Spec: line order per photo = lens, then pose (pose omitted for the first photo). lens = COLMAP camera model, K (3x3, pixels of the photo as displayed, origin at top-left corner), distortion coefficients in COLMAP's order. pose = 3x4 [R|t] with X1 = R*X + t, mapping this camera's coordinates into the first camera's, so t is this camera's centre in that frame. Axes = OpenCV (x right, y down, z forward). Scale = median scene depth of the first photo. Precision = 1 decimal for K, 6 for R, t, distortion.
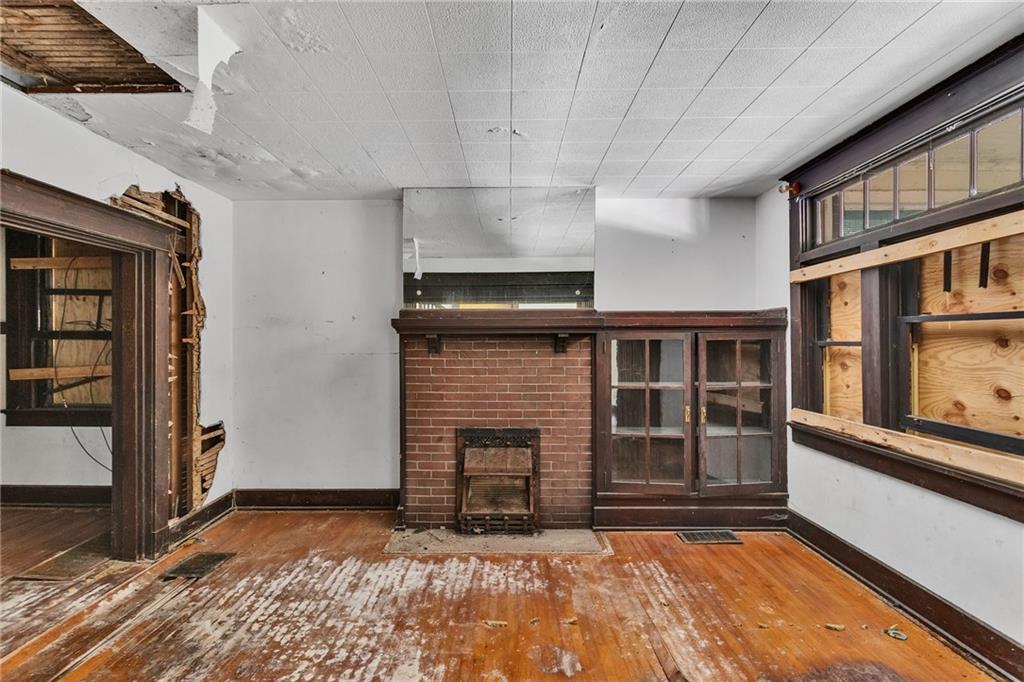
lens RADIAL K [[482.3, 0, 507.9], [0, 482.3, 341.9], [0, 0, 1]] dist [0.000426, 0.000512]
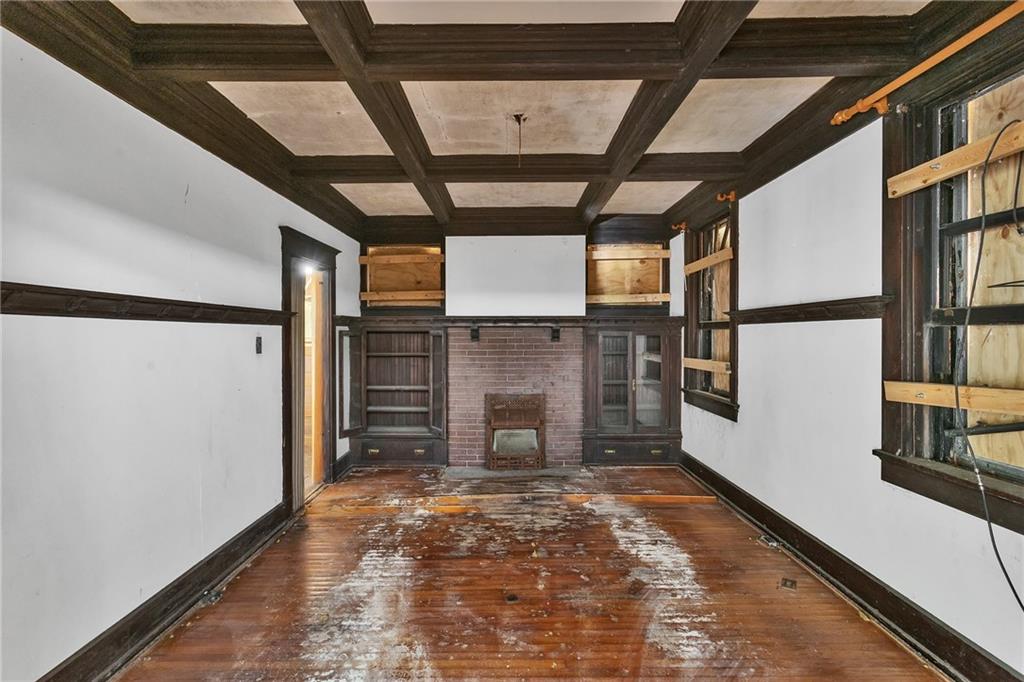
lens RADIAL K [[482.3, 0, 492.9], [0, 482.3, 338.0], [0, 0, 1]] dist [0.000426, 0.000512]
pose [[-0.026630, 0.007250, -0.999619, -0.563167], [0.002986, 0.999970, 0.007173, 0.003533], [0.999641, -0.002794, -0.026651, 0.680142]]
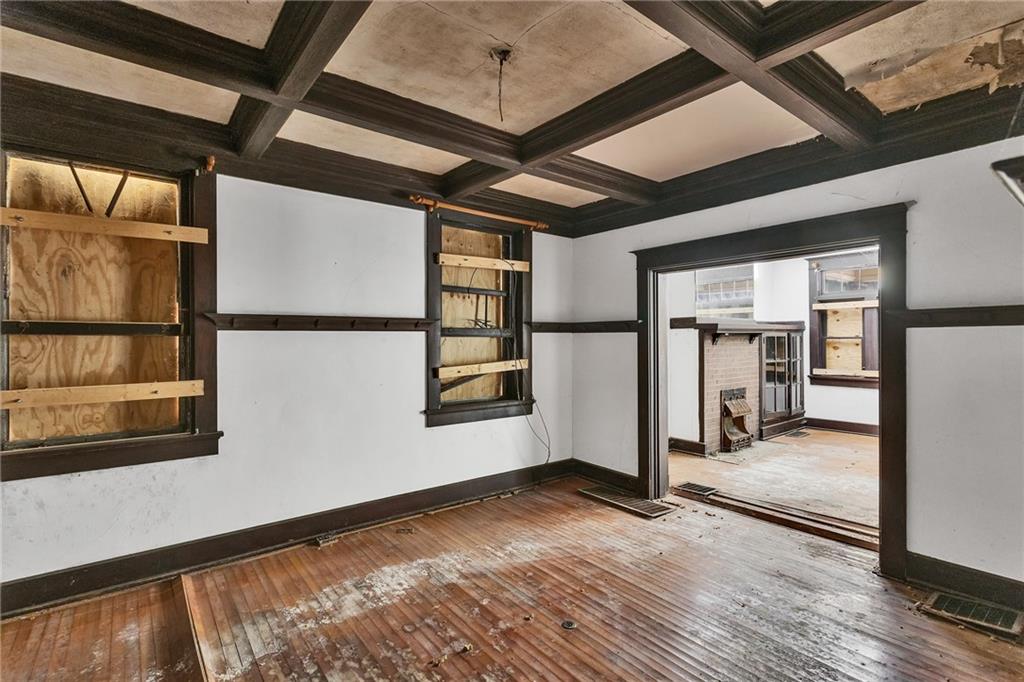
lens RADIAL K [[482.3, 0, 507.5], [0, 482.3, 341.7], [0, 0, 1]] dist [0.000426, 0.000512]
pose [[0.778455, -0.006943, 0.627662, -1.840777], [0.006826, 0.999973, 0.002595, 0.004504], [-0.627663, 0.002264, 0.778482, 0.192622]]
